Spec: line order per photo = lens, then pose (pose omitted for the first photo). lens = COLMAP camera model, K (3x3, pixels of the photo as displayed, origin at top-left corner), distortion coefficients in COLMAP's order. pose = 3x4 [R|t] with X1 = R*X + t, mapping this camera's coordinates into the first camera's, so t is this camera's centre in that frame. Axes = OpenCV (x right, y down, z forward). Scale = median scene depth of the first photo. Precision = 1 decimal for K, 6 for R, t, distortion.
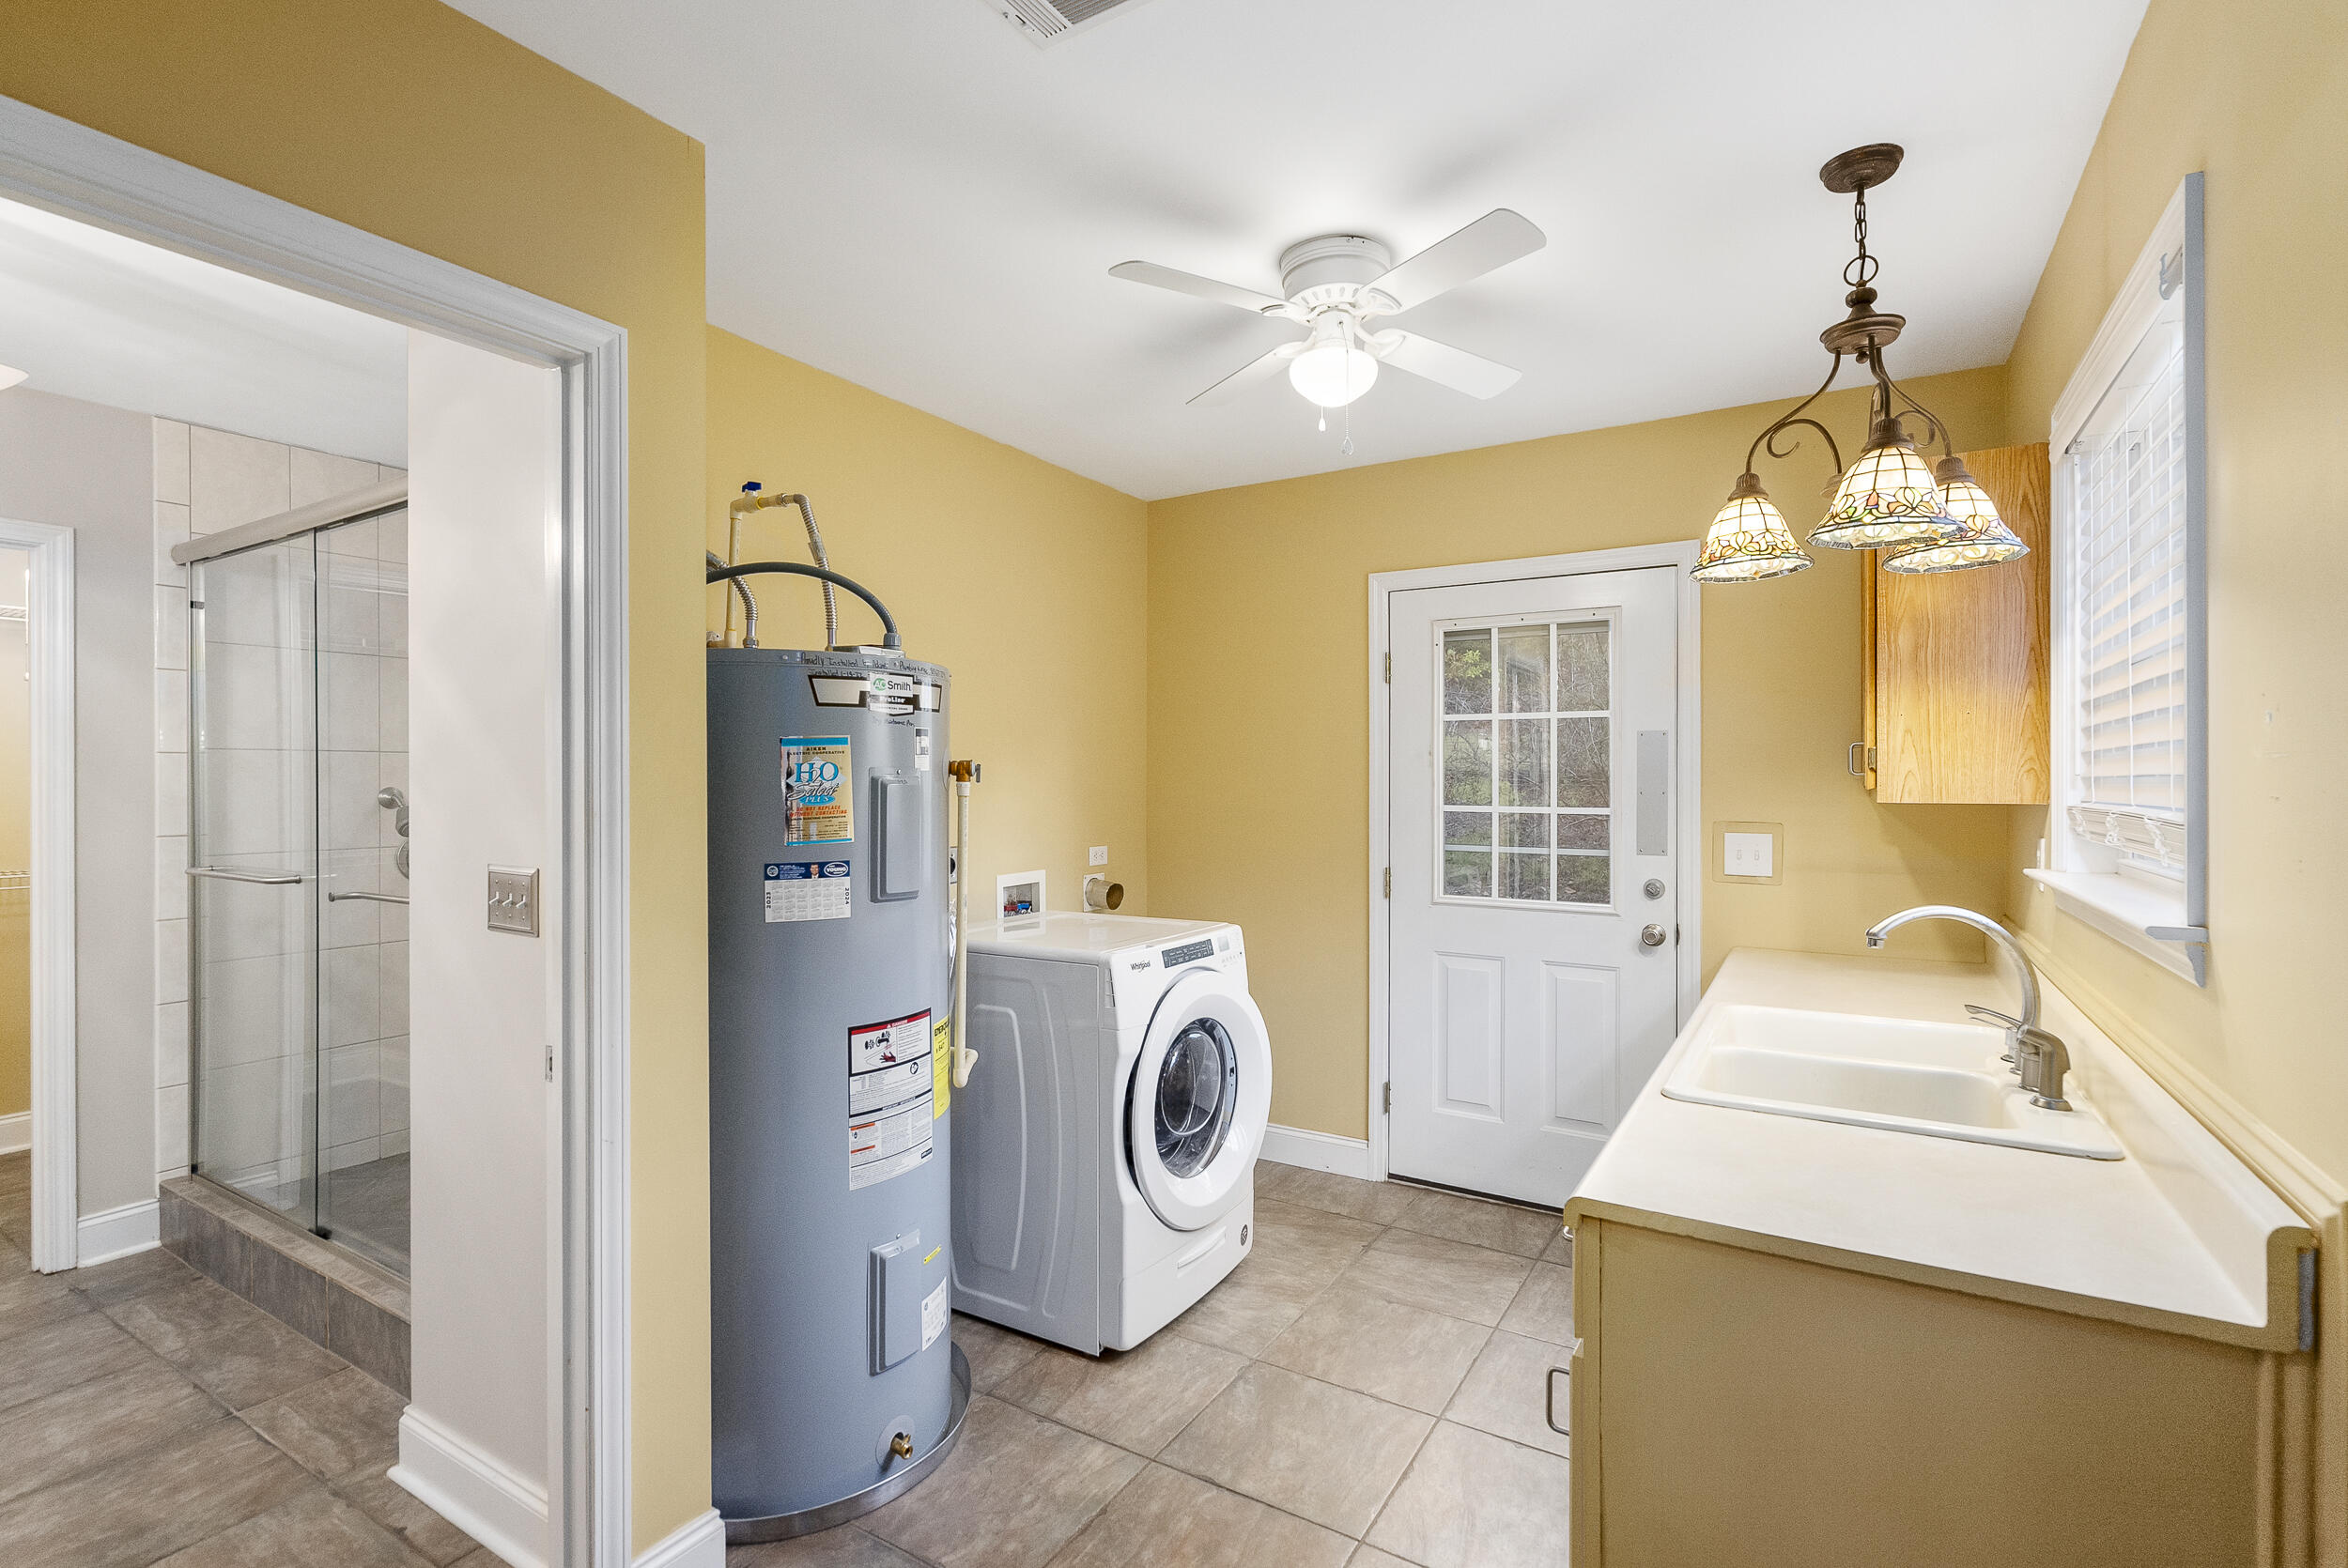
lens RADIAL K [[1083.4, 0, 1175.4], [0, 1083.4, 779.9], [0, 0, 1]] dist [0.001820, -0.000075]
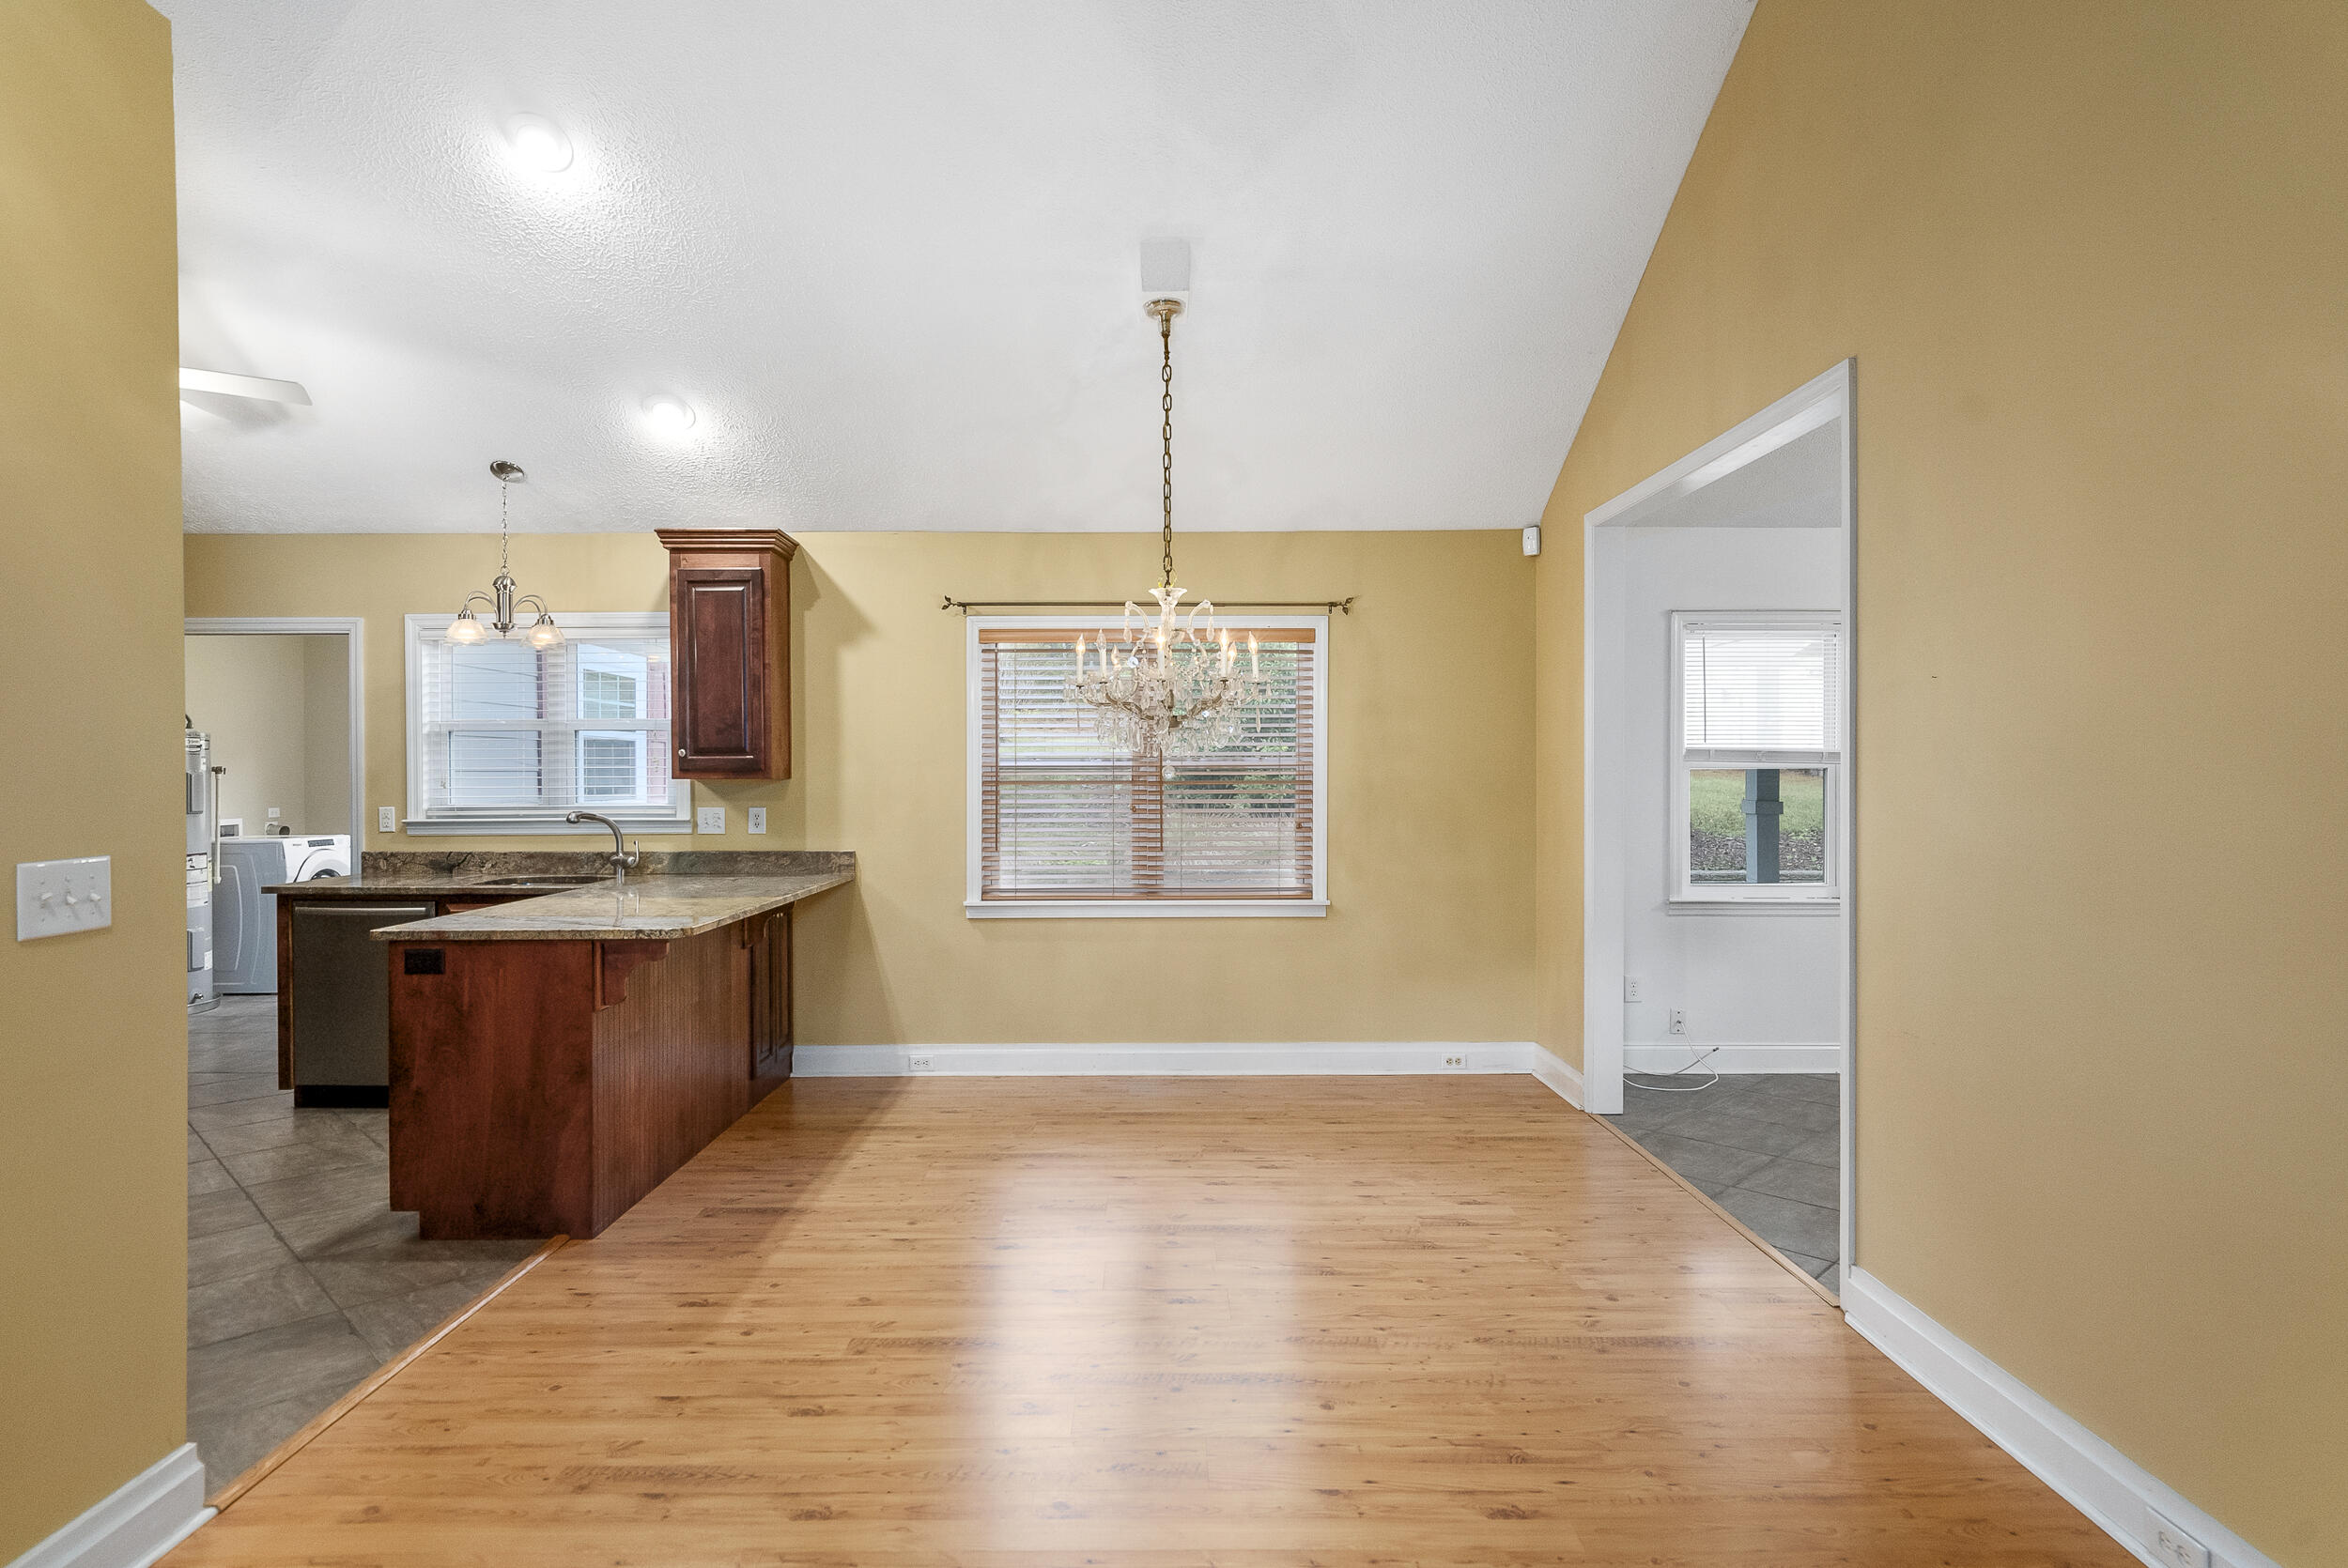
lens RADIAL K [[1241.2, 0, 1170.6], [0, 1241.2, 788.1], [0, 0, 1]] dist [-0.002035, -0.000285]
pose [[0.844101, -0.010850, 0.536074, 0.170430], [0.007555, 0.999937, 0.008342, 0.030655], [-0.536130, -0.002991, 0.844130, -3.102594]]
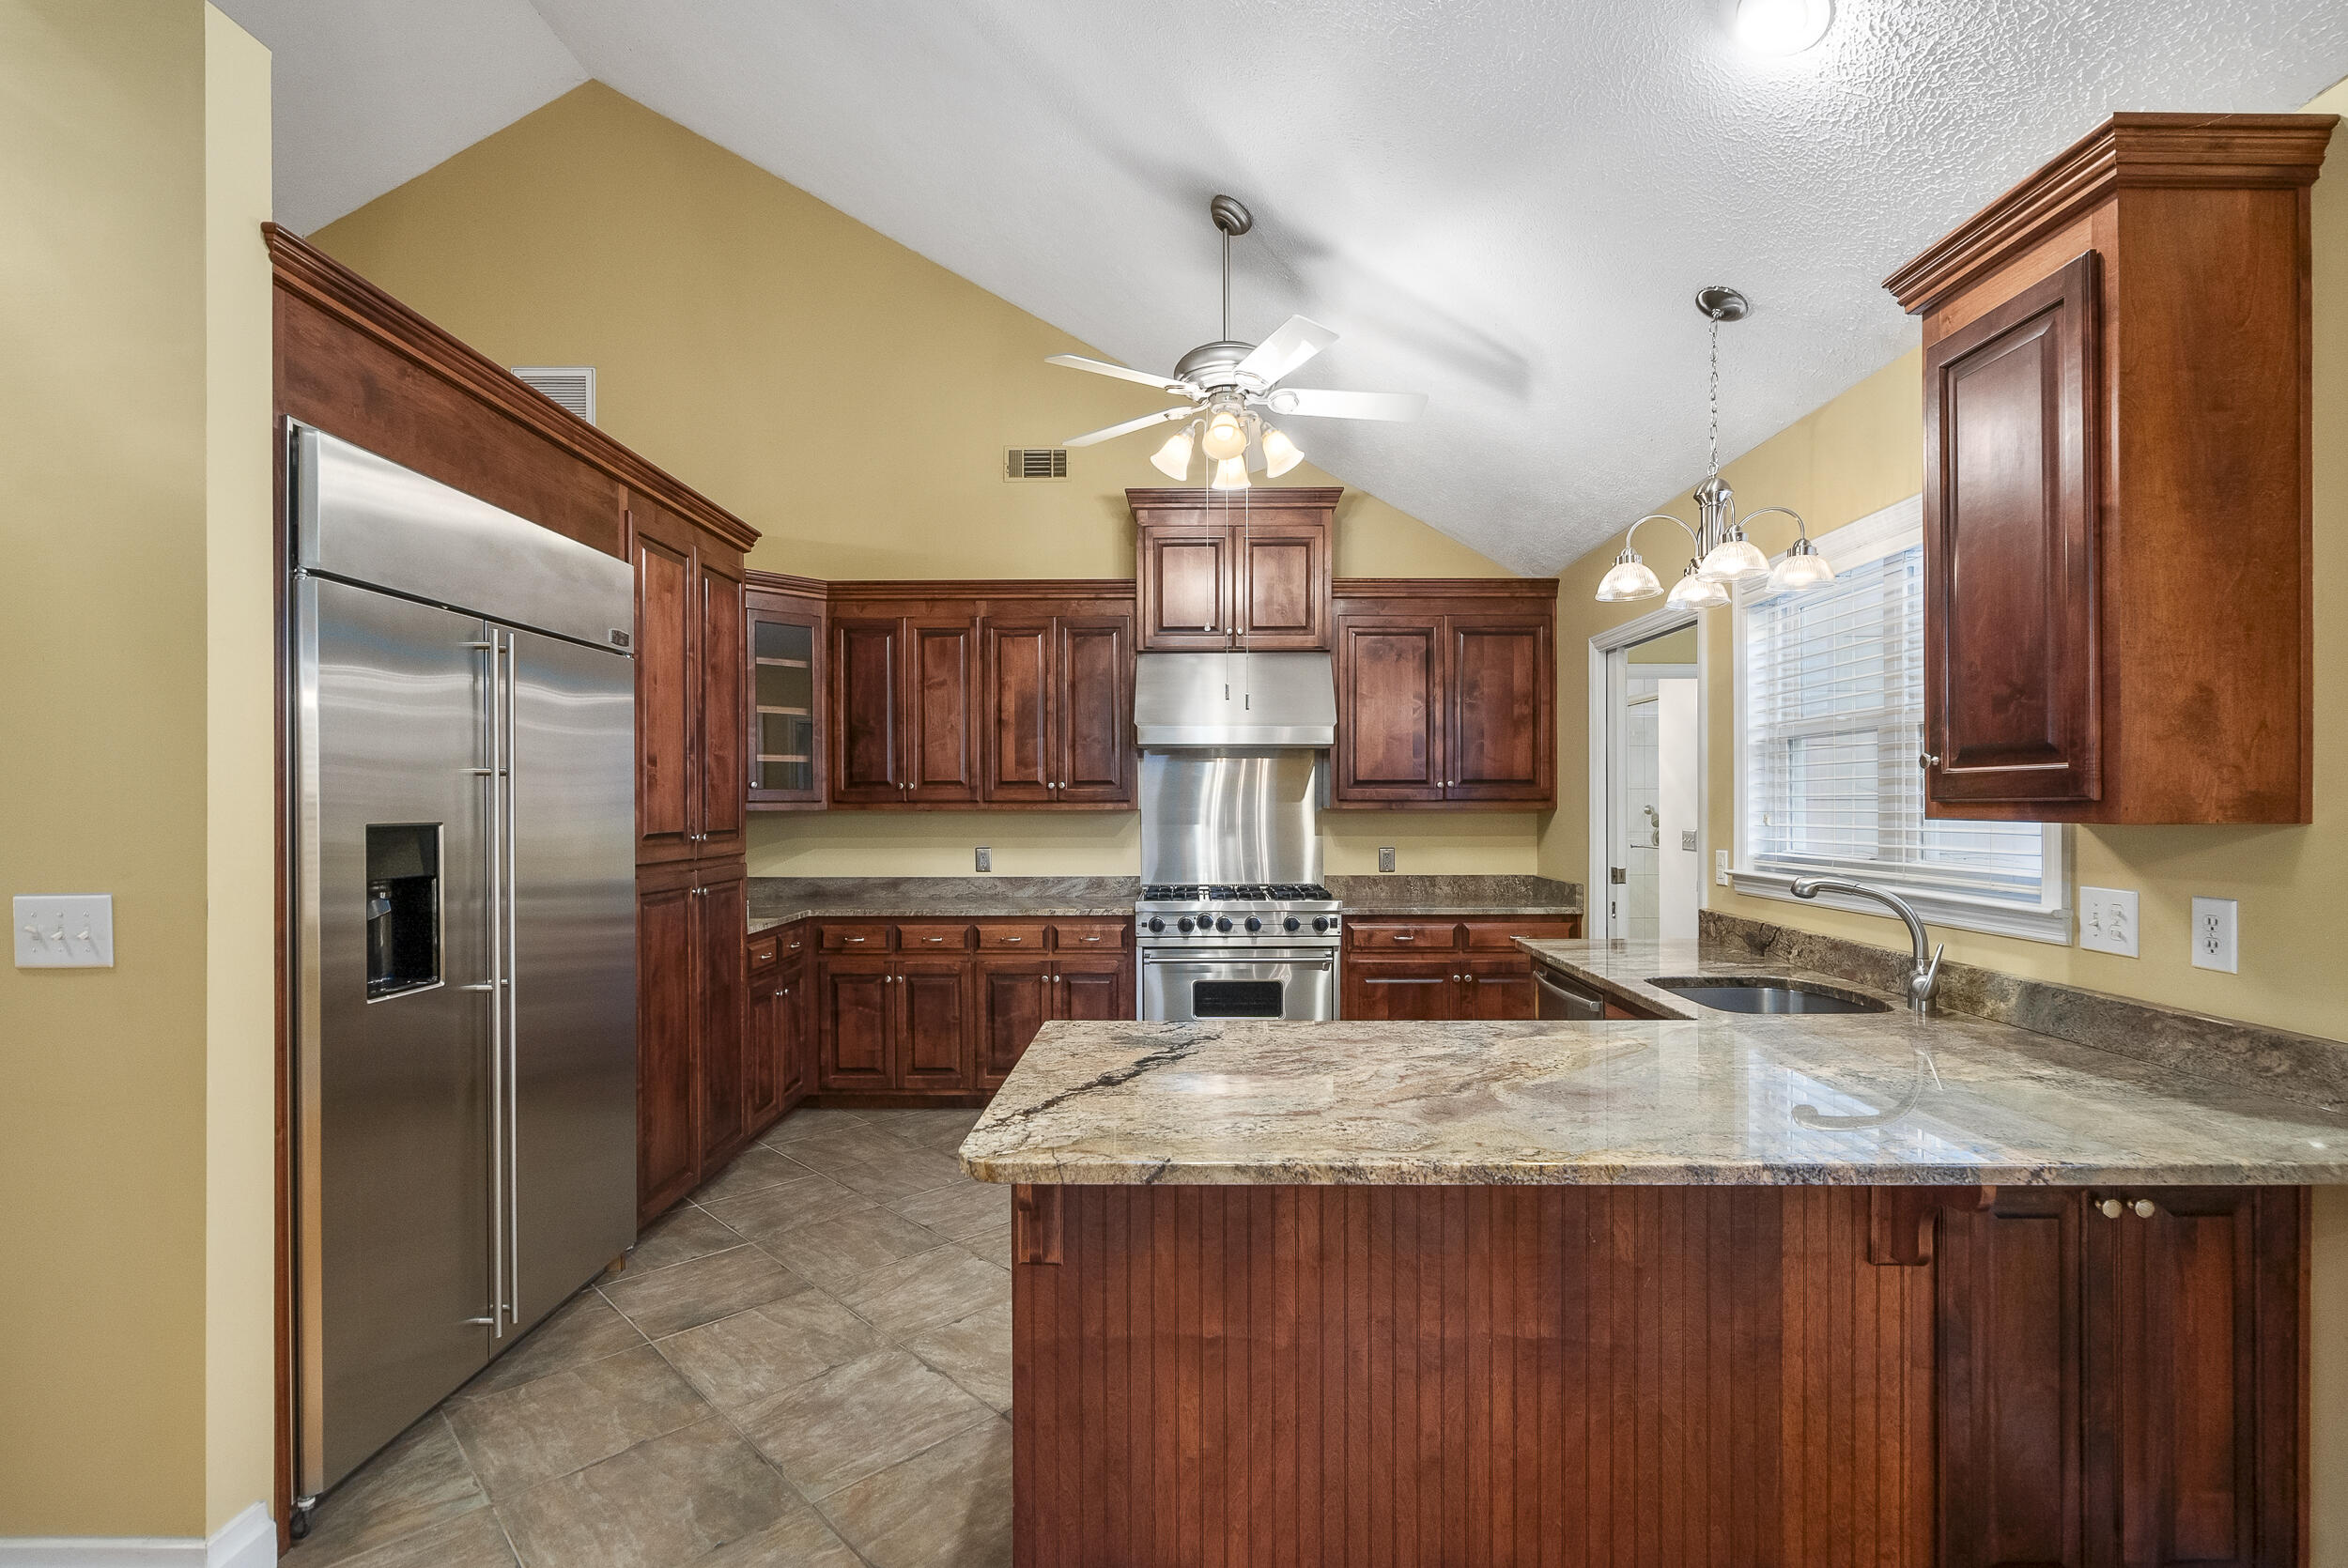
lens RADIAL K [[1083.4, 0, 1174.0], [0, 1083.4, 806.8], [0, 0, 1]] dist [0.001820, -0.000075]
pose [[0.519675, 0.001880, -0.854362, 3.189039], [-0.001675, 0.999998, 0.001182, -0.019867], [0.854362, 0.000817, 0.519677, 1.688197]]
